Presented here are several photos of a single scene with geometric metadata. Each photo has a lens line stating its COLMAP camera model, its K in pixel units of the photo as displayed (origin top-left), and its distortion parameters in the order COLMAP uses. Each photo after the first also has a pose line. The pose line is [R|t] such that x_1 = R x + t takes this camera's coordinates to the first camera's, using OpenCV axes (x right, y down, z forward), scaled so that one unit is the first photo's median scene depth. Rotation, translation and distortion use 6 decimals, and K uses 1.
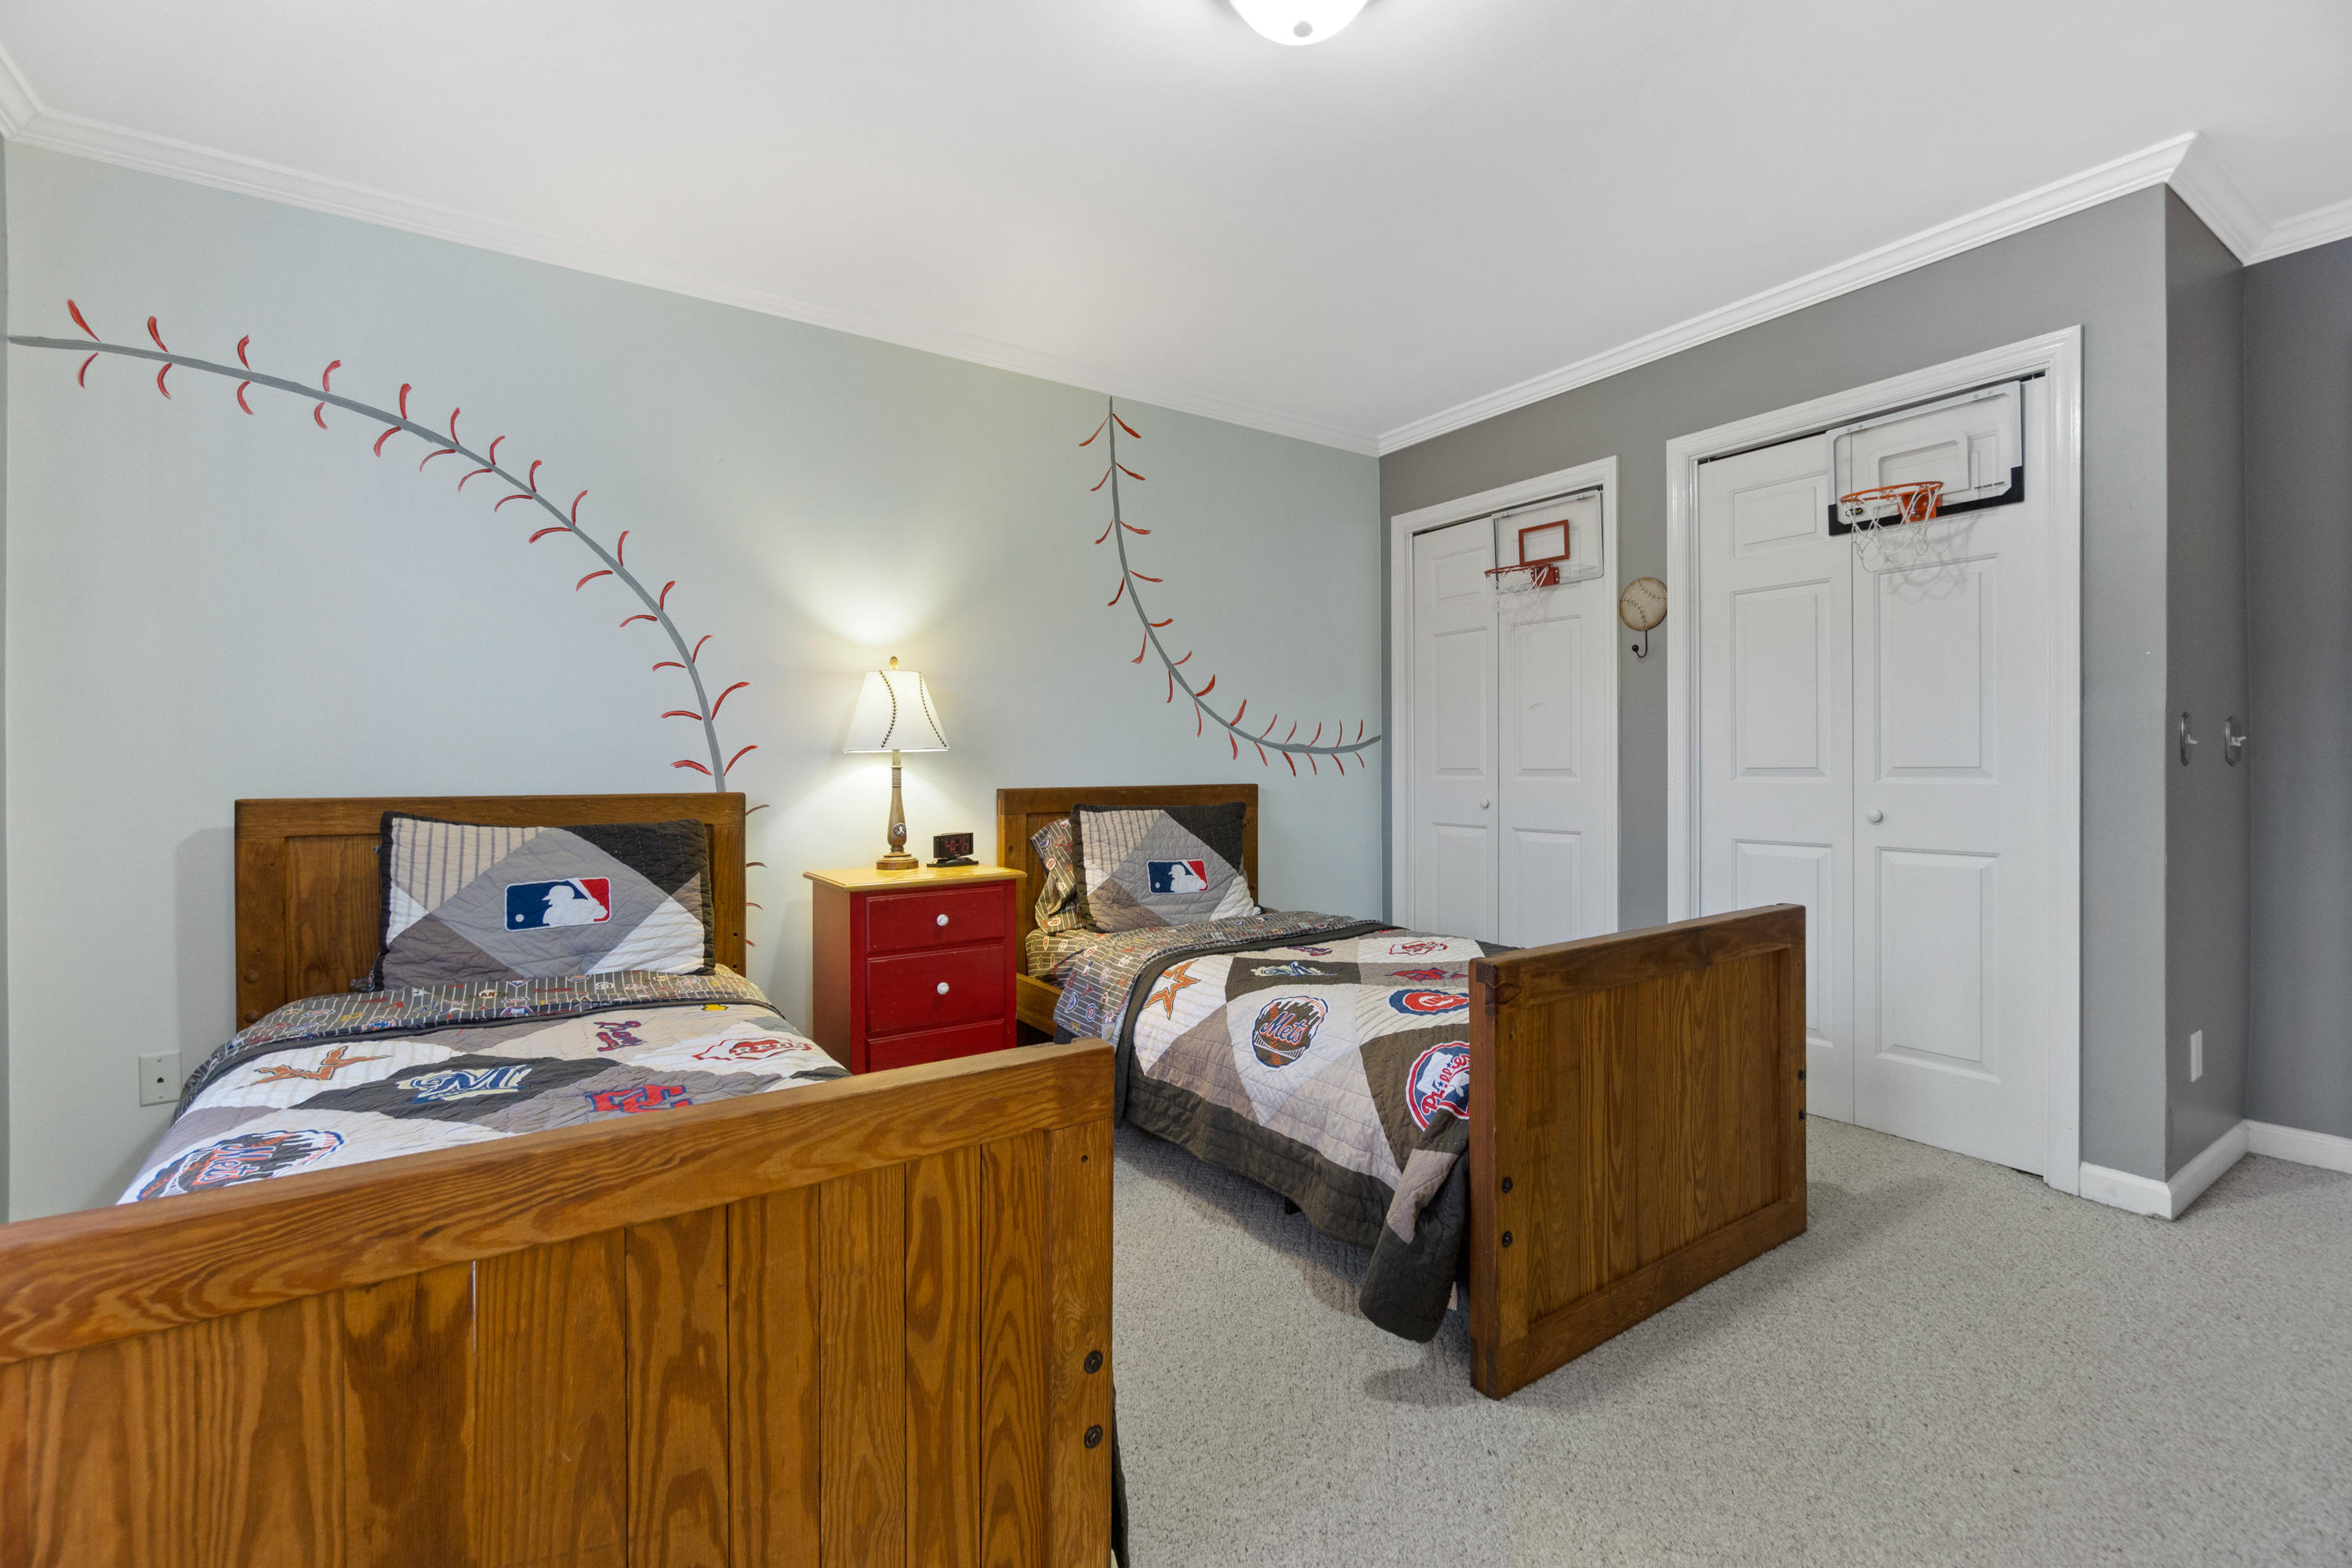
lens RADIAL K [[1028.2, 0, 1174.5], [0, 1028.2, 769.5], [0, 0, 1]] dist [-0.001031, -0.000649]
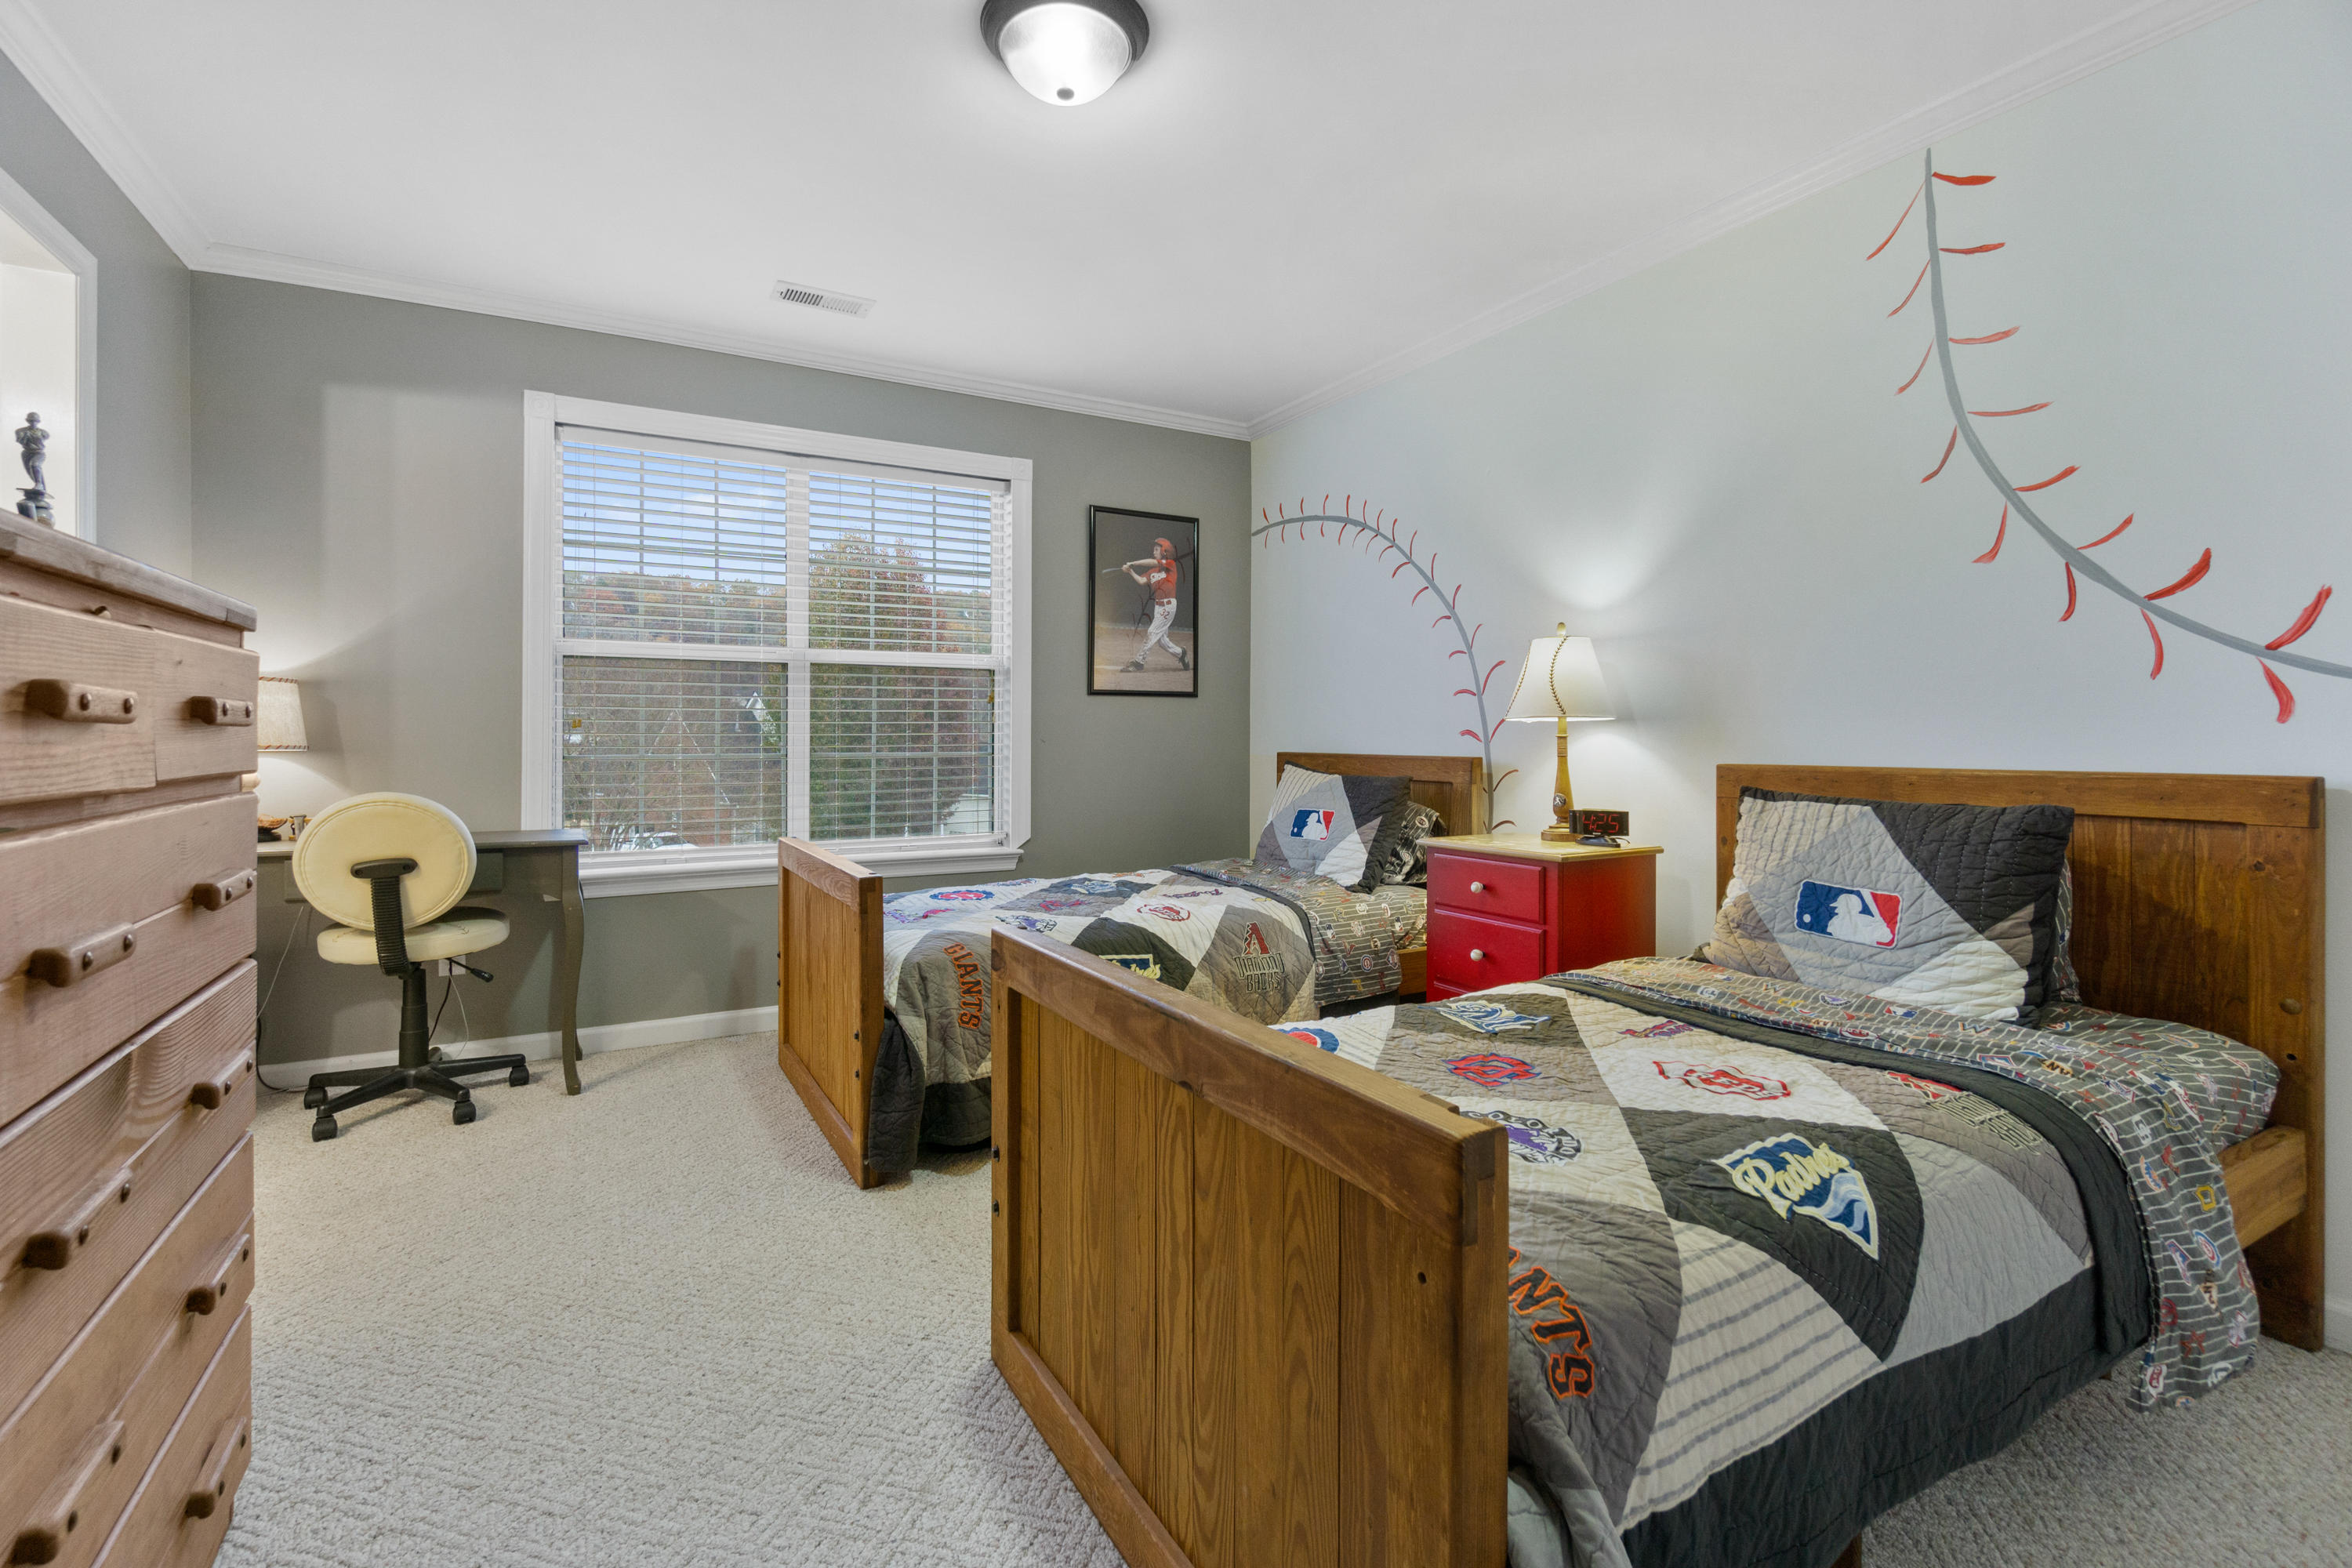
lens RADIAL K [[1005.0, 0, 1149.7], [0, 1005.0, 746.7], [0, 0, 1]] dist [-0.008471, 0.000227]
pose [[-0.087206, 0.013100, -0.996104, 0.651250], [-0.005859, 0.999889, 0.013663, -0.002503], [0.996173, 0.007027, -0.087120, 0.641254]]
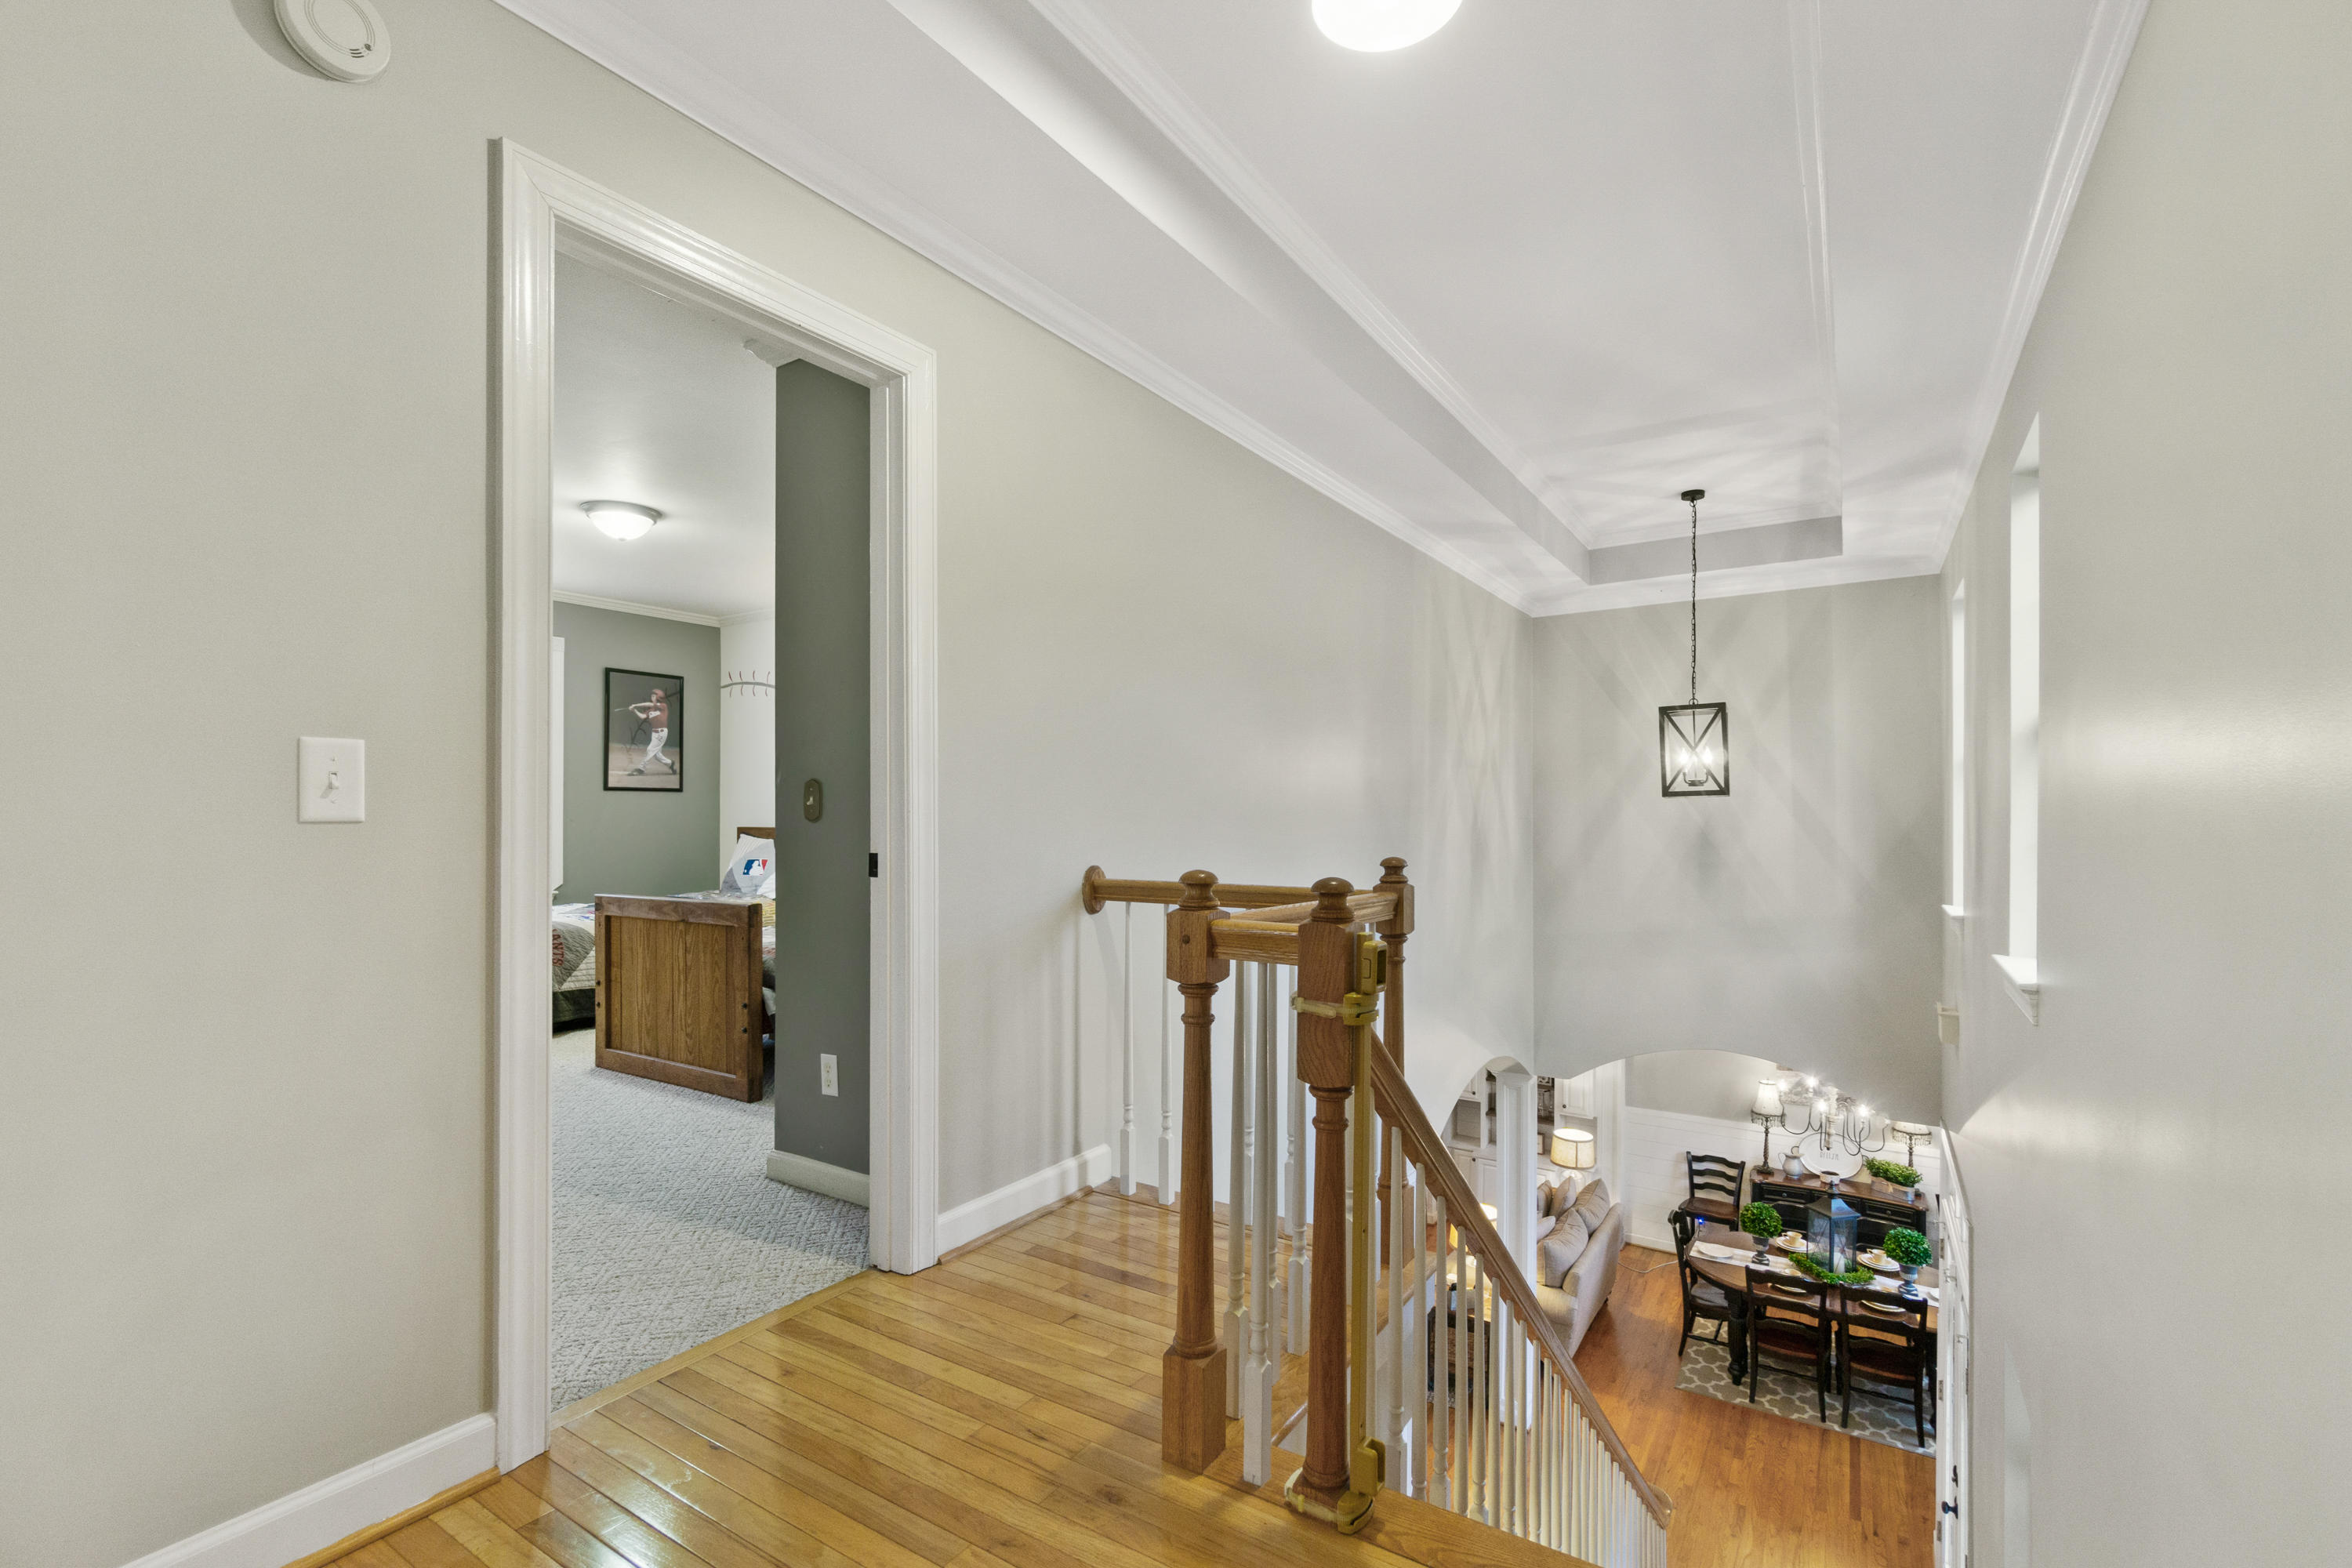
lens RADIAL K [[1028.2, 0, 1175.6], [0, 1028.2, 820.0], [0, 0, 1]] dist [-0.001031, -0.000649]
pose [[0.399450, 0.006505, -0.916732, 1.664225], [-0.005861, 0.999973, 0.004542, -0.008058], [0.916736, 0.003558, 0.399478, 0.672827]]
